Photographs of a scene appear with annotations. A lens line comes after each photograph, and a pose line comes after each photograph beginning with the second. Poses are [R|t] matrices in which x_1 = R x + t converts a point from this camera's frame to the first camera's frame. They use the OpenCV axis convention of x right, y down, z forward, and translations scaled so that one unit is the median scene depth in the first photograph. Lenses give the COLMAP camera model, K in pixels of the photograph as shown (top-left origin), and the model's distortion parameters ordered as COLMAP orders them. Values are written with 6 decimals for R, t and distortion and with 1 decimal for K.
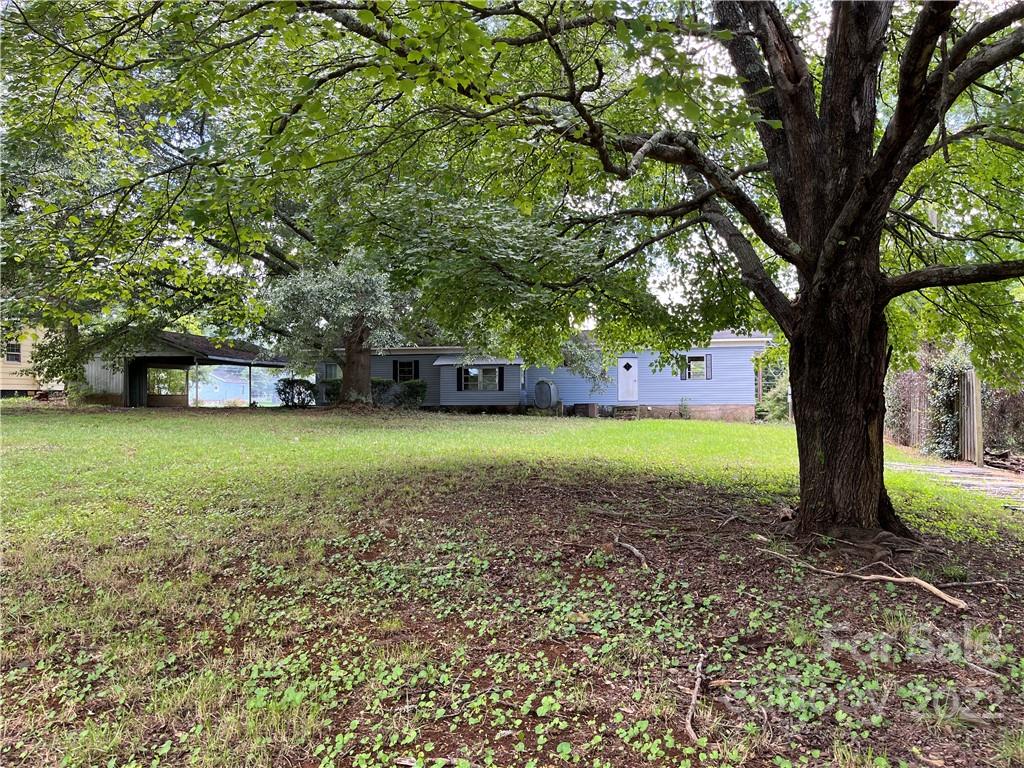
lens RADIAL K [[779.3, 0, 514.7], [0, 779.3, 381.8], [0, 0, 1]] dist [0.046002, -0.020385]
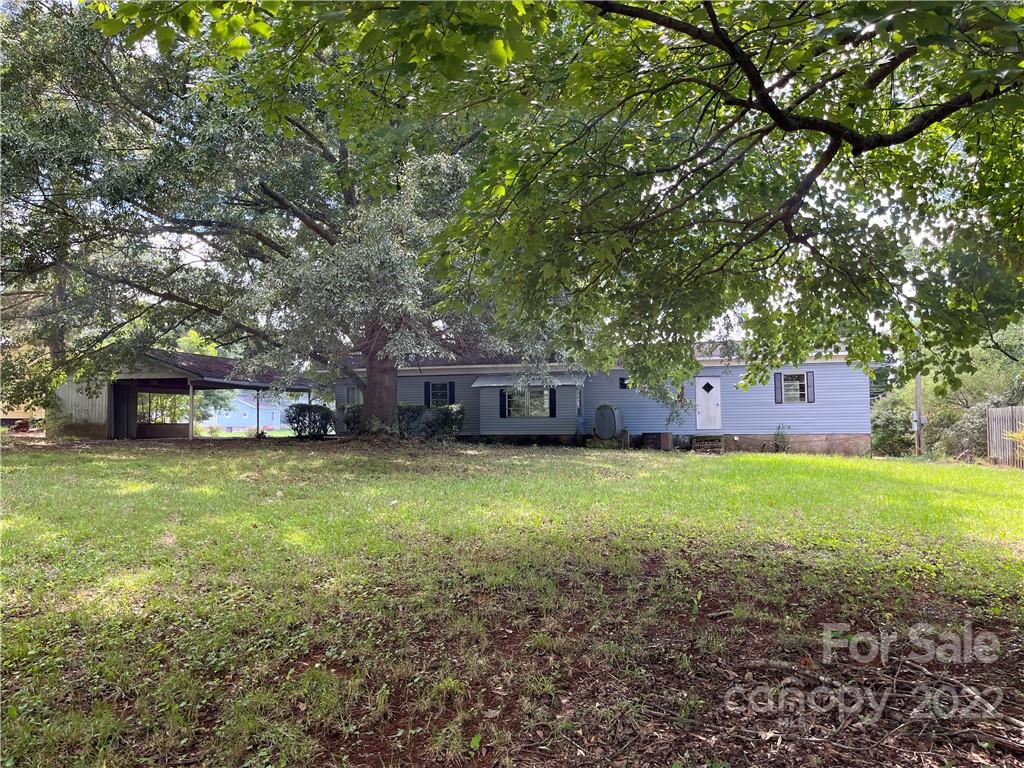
lens RADIAL K [[779.3, 0, 510.5], [0, 779.3, 387.3], [0, 0, 1]] dist [0.046002, -0.020385]
pose [[0.998870, -0.005653, -0.047184, -0.024562], [0.004512, 0.999696, -0.024257, -0.000925], [0.047306, 0.024016, 0.998592, 0.171392]]
